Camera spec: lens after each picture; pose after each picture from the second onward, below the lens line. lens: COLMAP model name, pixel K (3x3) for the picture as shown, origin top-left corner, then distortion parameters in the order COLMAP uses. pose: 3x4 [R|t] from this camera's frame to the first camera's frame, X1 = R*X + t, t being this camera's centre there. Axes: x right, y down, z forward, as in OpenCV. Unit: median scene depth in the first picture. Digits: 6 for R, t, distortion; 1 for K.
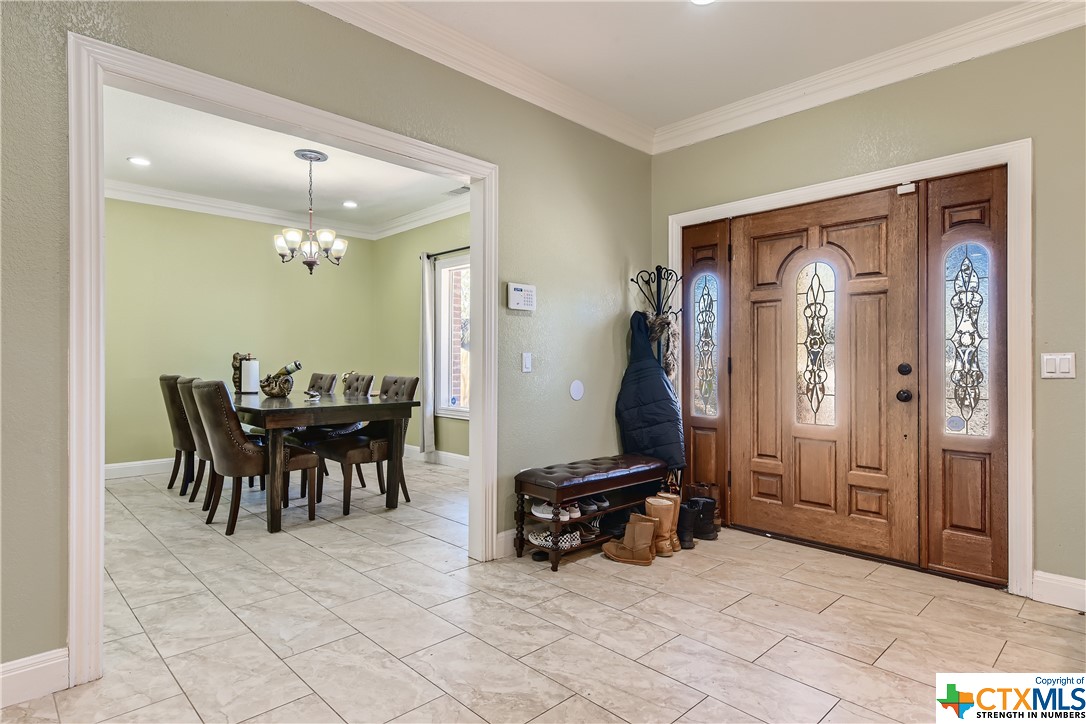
lens RADIAL K [[575.0, 0, 545.2], [0, 575.0, 359.4], [0, 0, 1]] dist [0.004992, -0.001429]
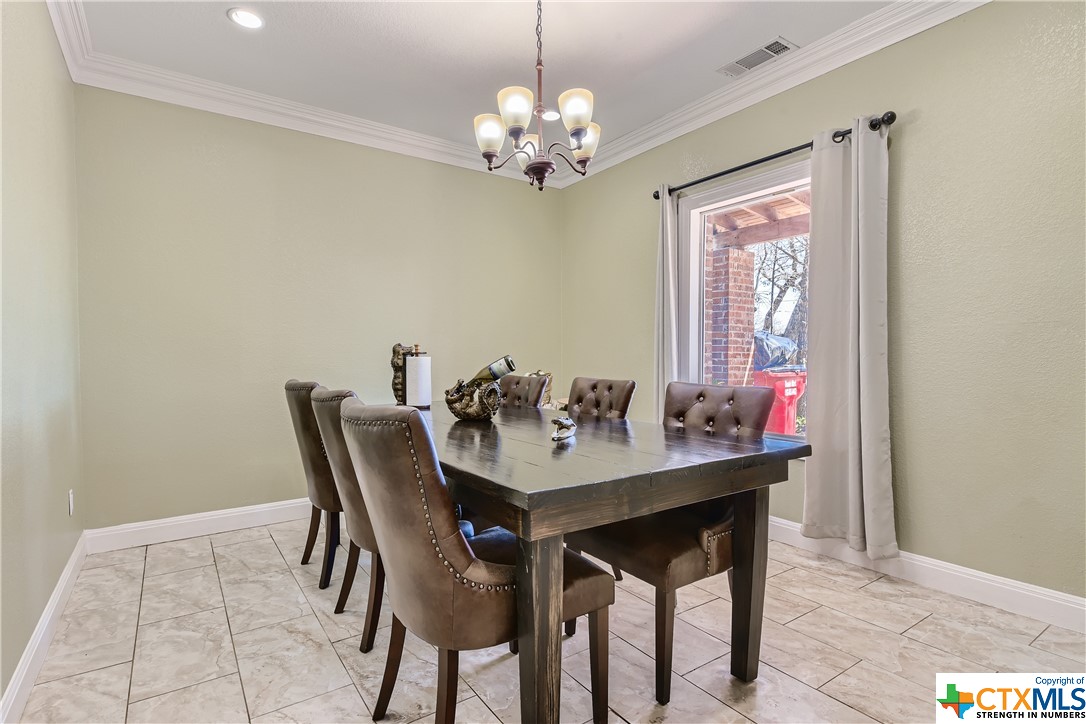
lens RADIAL K [[546.7, 0, 545.1], [0, 546.7, 367.9], [0, 0, 1]] dist [0.018303, -0.005306]
pose [[0.984906, -0.002959, -0.173064, -0.269902], [0.007041, 0.999711, 0.022974, 0.002225], [0.172946, -0.023846, 0.984643, 0.429860]]
